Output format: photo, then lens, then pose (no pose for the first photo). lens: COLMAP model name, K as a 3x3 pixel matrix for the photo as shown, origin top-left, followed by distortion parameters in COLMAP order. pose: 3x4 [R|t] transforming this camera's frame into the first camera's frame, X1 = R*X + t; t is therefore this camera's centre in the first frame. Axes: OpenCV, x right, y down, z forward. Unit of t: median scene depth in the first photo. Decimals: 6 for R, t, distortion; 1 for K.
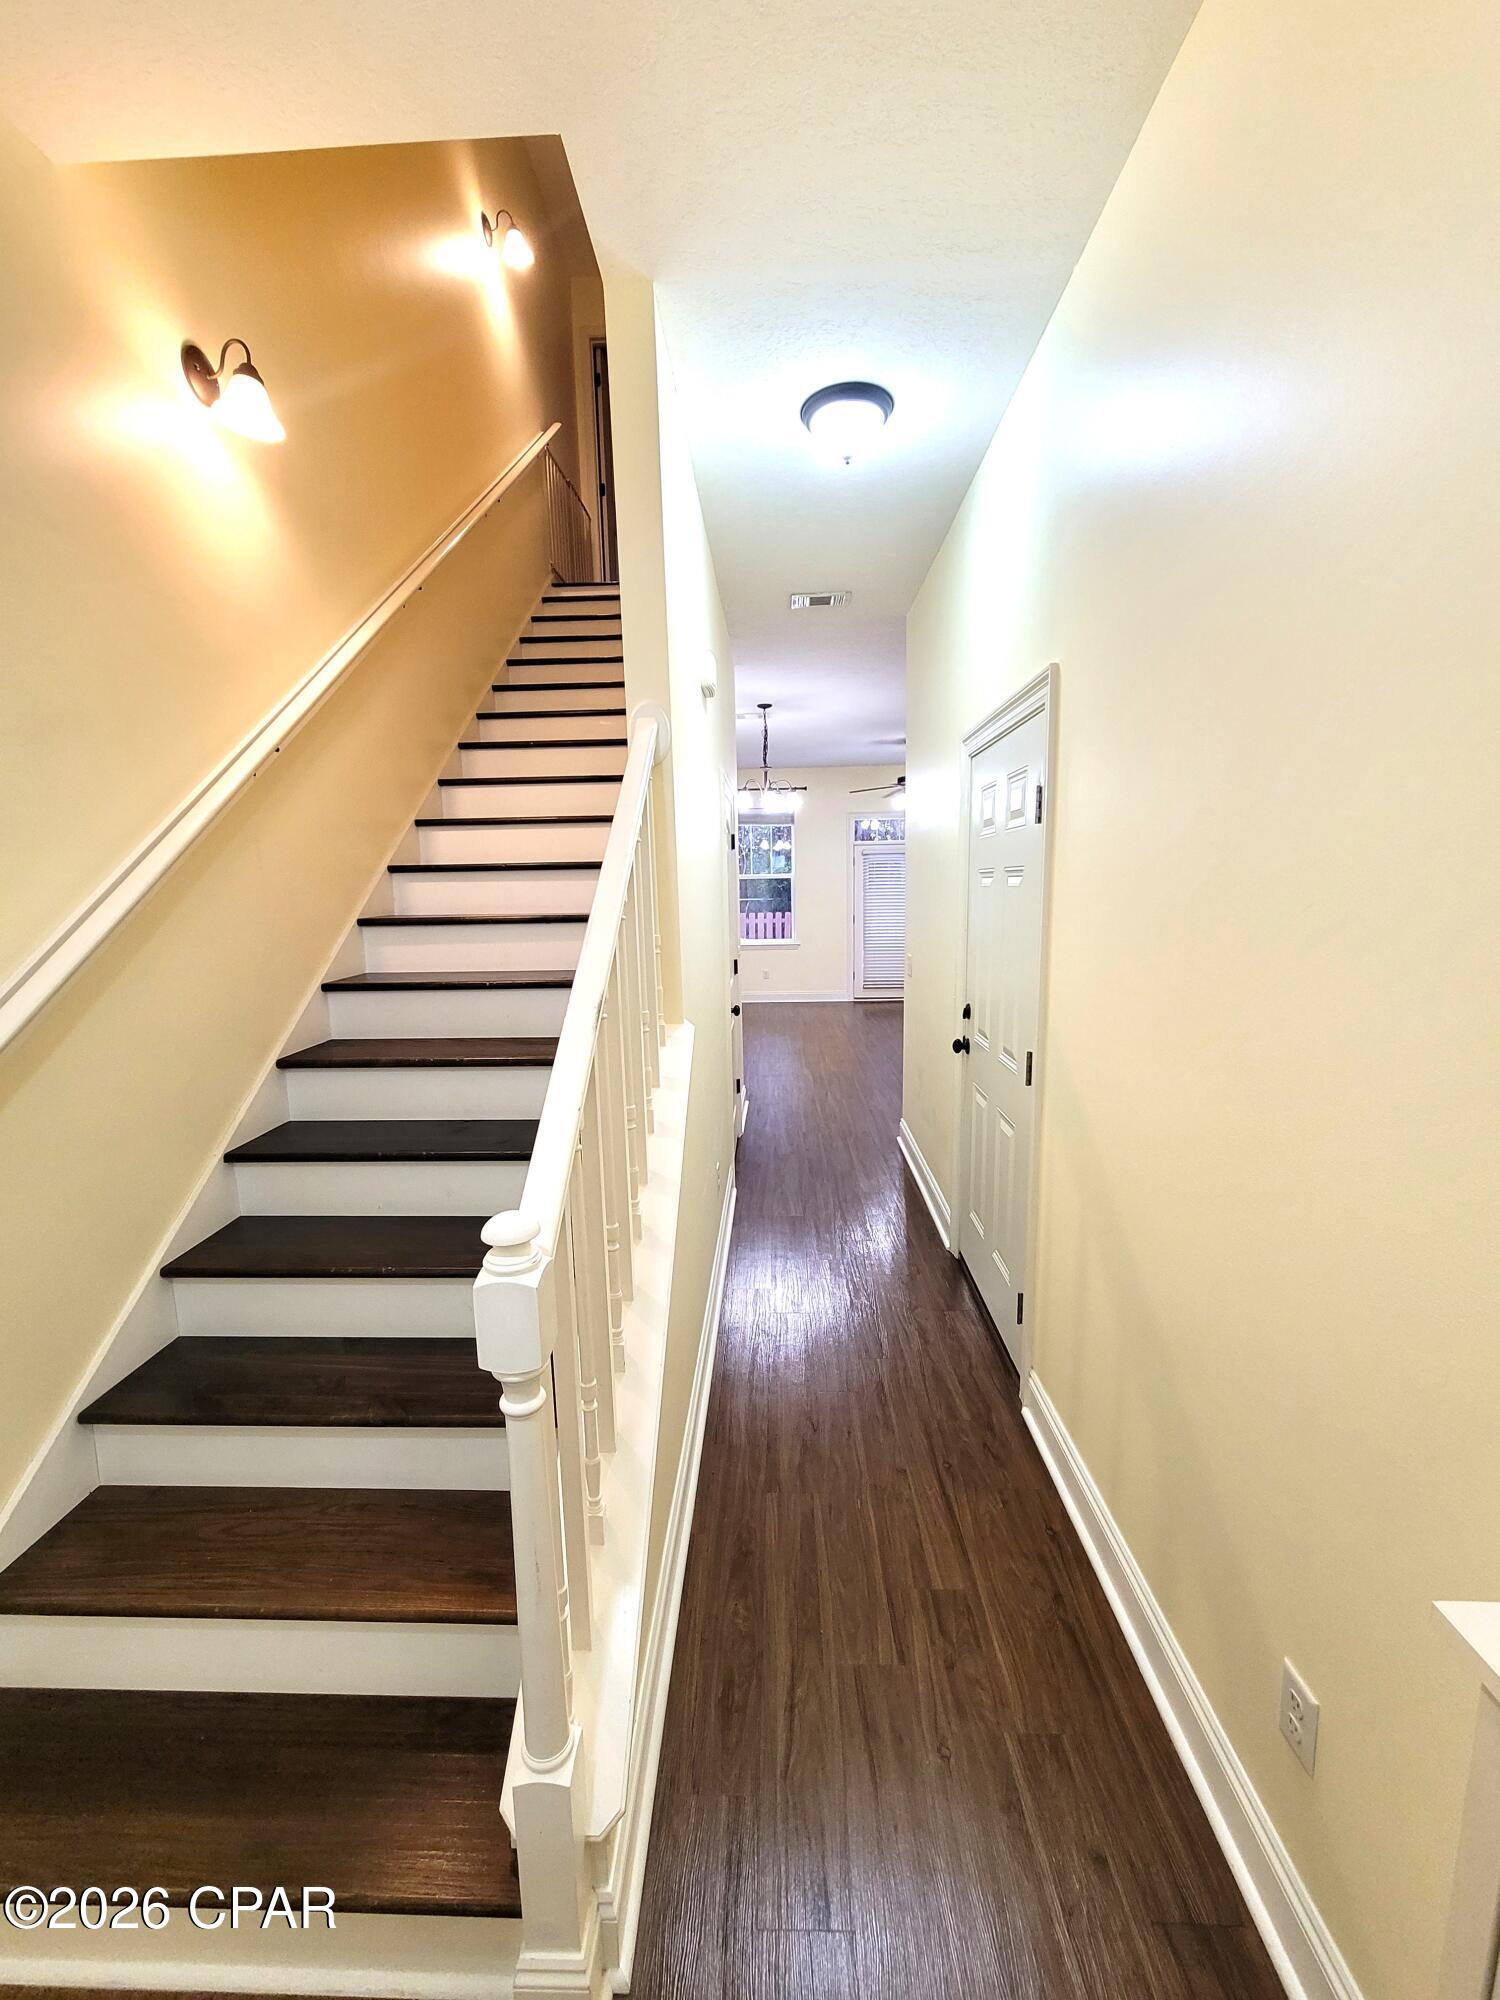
lens RADIAL K [[814.2, 0, 746.1], [0, 814.2, 1010.4], [0, 0, 1]] dist [-0.002236, 0.000752]
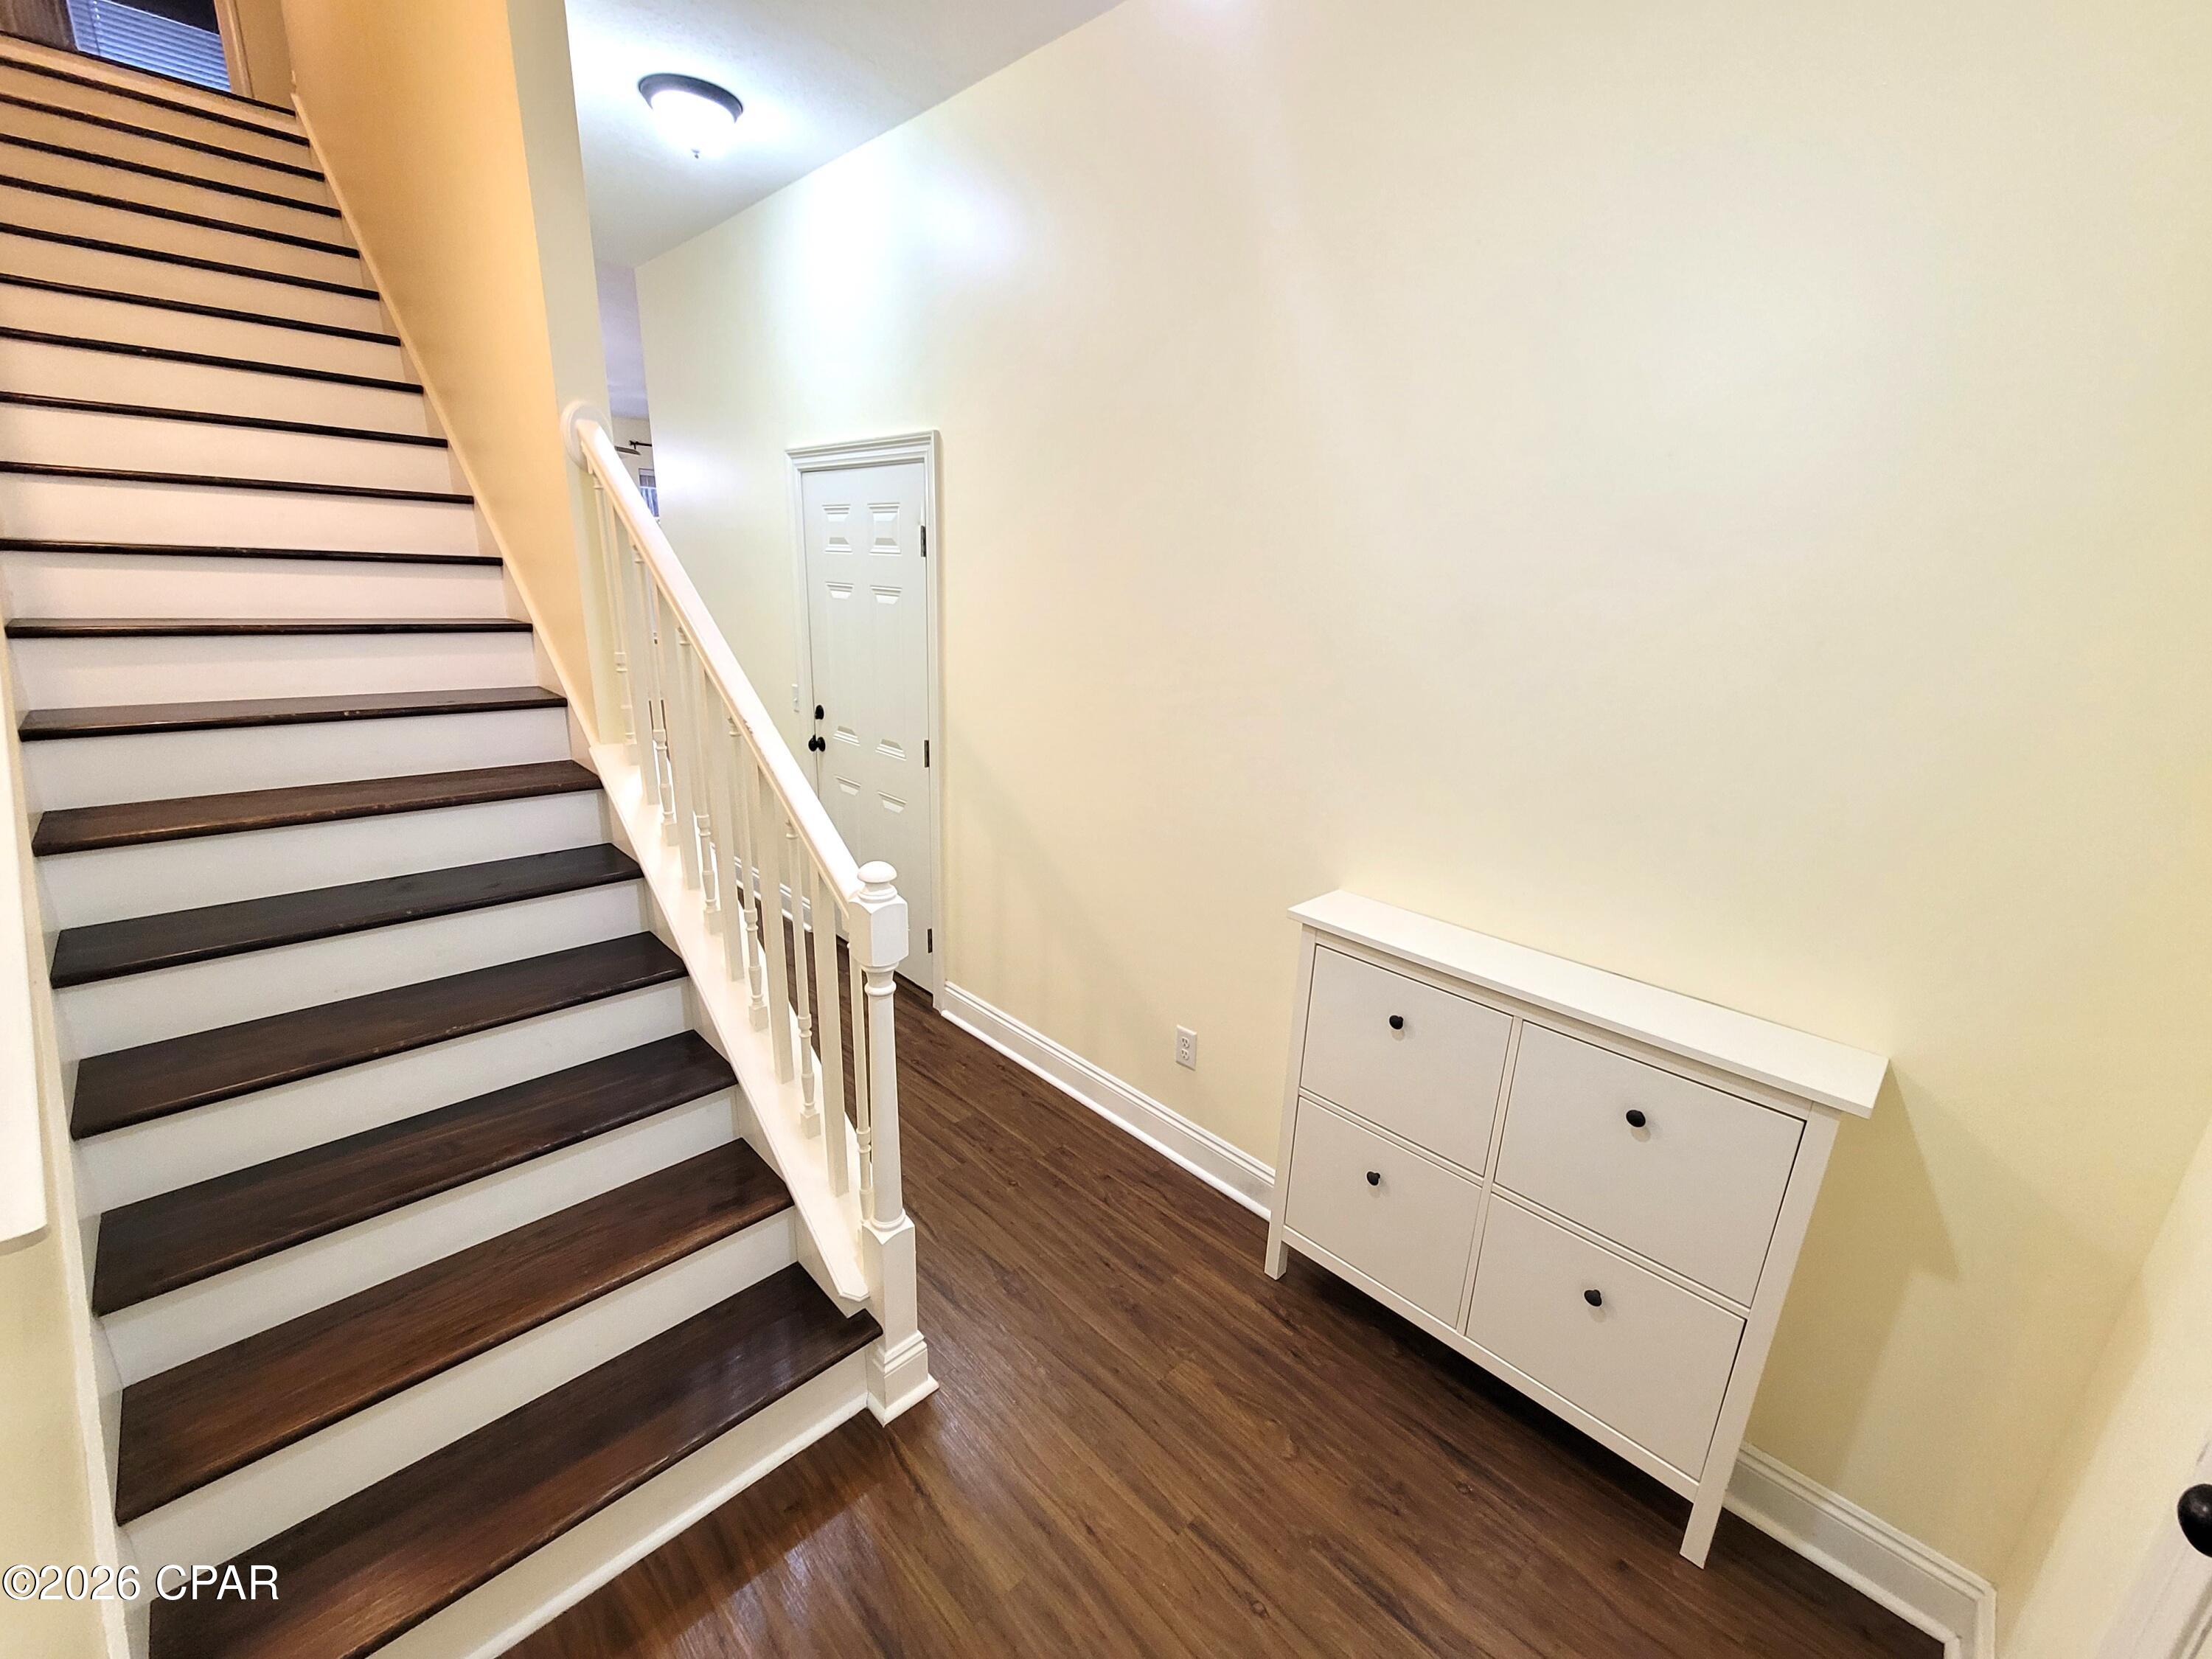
lens RADIAL K [[900.5, 0, 1116.8], [0, 900.5, 833.0], [0, 0, 1]] dist [-0.002236, 0.000752]
pose [[0.675090, -0.158499, 0.720508, -0.582493], [0.055736, 0.984815, 0.164419, -0.025729], [-0.735627, -0.070839, 0.673673, -0.210321]]
